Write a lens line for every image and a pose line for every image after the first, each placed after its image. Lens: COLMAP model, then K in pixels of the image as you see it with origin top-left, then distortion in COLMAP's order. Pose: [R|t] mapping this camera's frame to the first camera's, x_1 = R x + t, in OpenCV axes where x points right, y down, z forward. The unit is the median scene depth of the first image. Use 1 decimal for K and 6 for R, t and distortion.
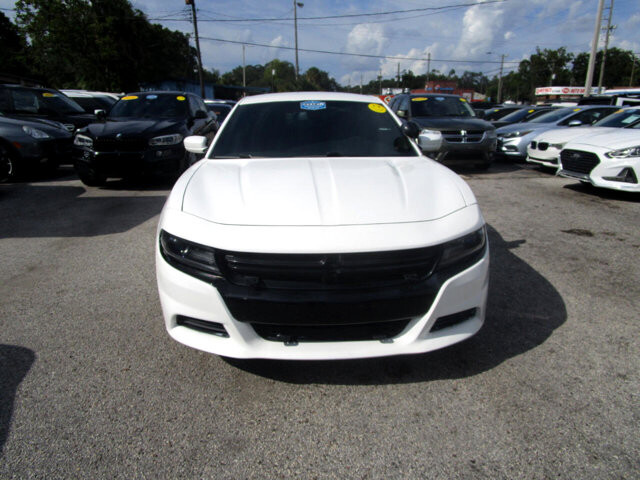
lens RADIAL K [[459.9, 0, 316.2], [0, 459.9, 236.7], [0, 0, 1]] dist [-0.008871, 0.000023]
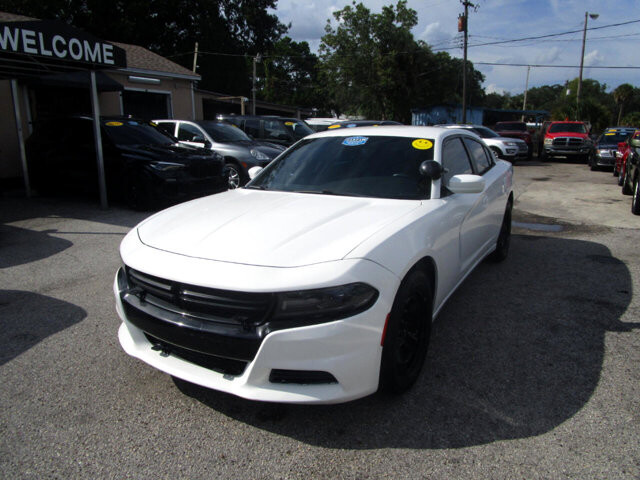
lens RADIAL K [[459.9, 0, 316.2], [0, 459.9, 236.7], [0, 0, 1]] dist [-0.008871, 0.000023]
pose [[0.827166, 0.123923, -0.548123, 0.067702], [-0.149379, 0.988778, -0.001878, -0.008850], [0.541740, 0.083431, 0.836395, 0.018130]]
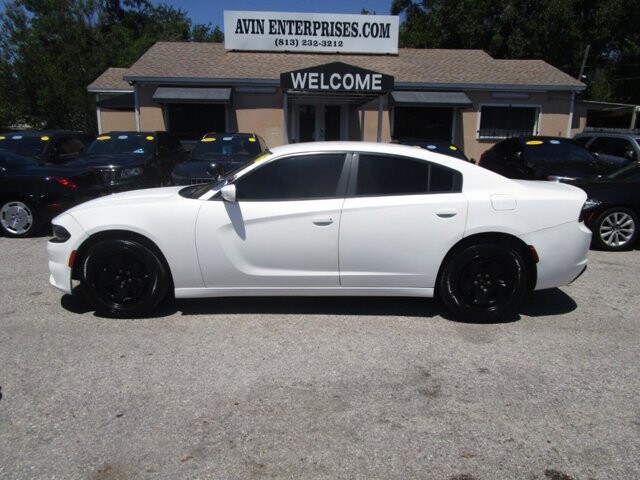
lens RADIAL K [[454.3, 0, 320.0], [0, 454.3, 240.0], [0, 0, 1]] dist [-0.000377, -0.000630]
pose [[-0.059840, 0.213255, -0.975162, 0.153898], [-0.284574, 0.932729, 0.221438, -0.050693], [0.956785, 0.290757, 0.004873, 0.158334]]
